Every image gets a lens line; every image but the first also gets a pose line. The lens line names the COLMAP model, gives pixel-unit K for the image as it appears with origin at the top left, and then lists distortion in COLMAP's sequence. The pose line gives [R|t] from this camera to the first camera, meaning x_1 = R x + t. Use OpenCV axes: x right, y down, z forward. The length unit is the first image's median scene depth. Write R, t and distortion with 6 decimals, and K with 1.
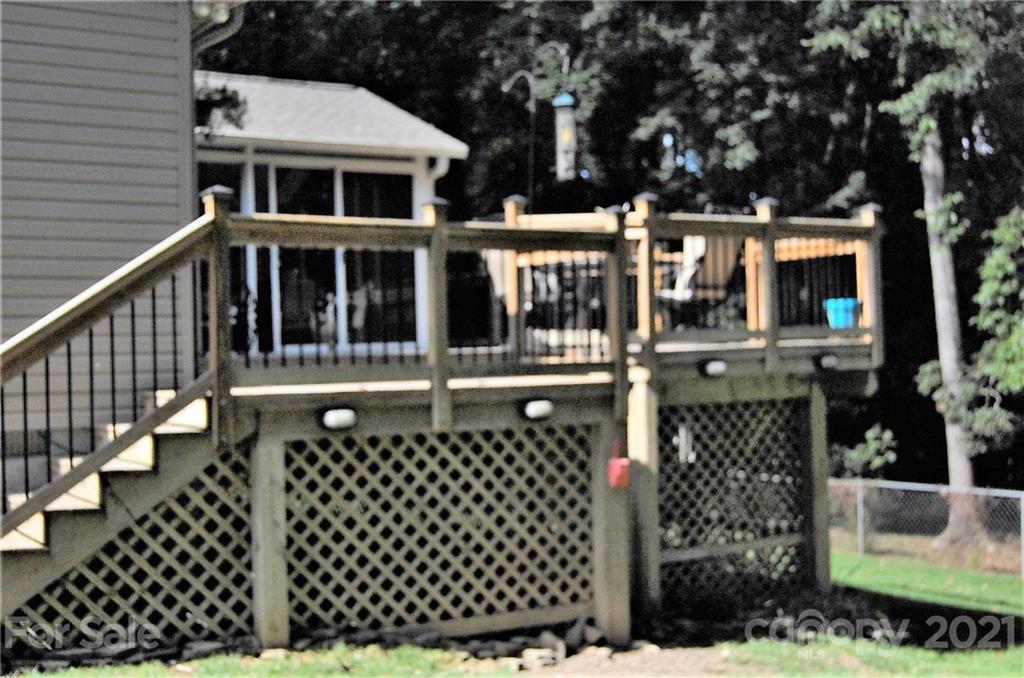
lens RADIAL K [[1340.5, 0, 512.0], [0, 1340.5, 339.0], [0, 0, 1]] dist [0.003206, 0.004341]
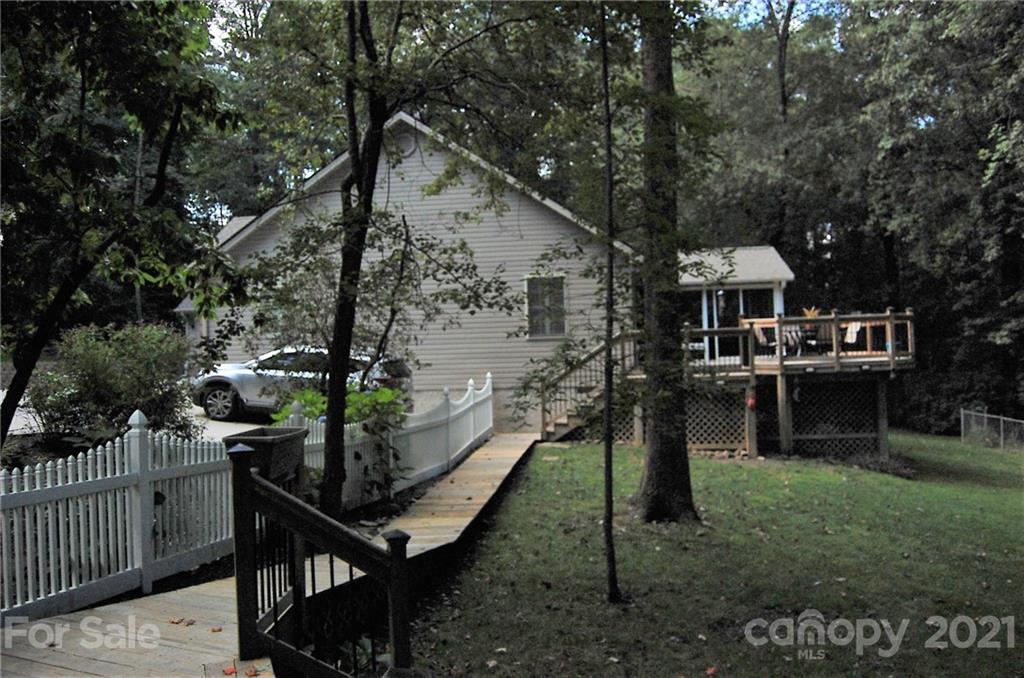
lens RADIAL K [[810.9, 0, 512.0], [0, 810.9, 339.0], [0, 0, 1]] dist [-0.002854, -0.000941]
pose [[0.792074, -0.017381, -0.610177, 0.642411], [0.023489, 0.999722, 0.002015, -0.057102], [0.609973, -0.015929, 0.792262, -0.703518]]
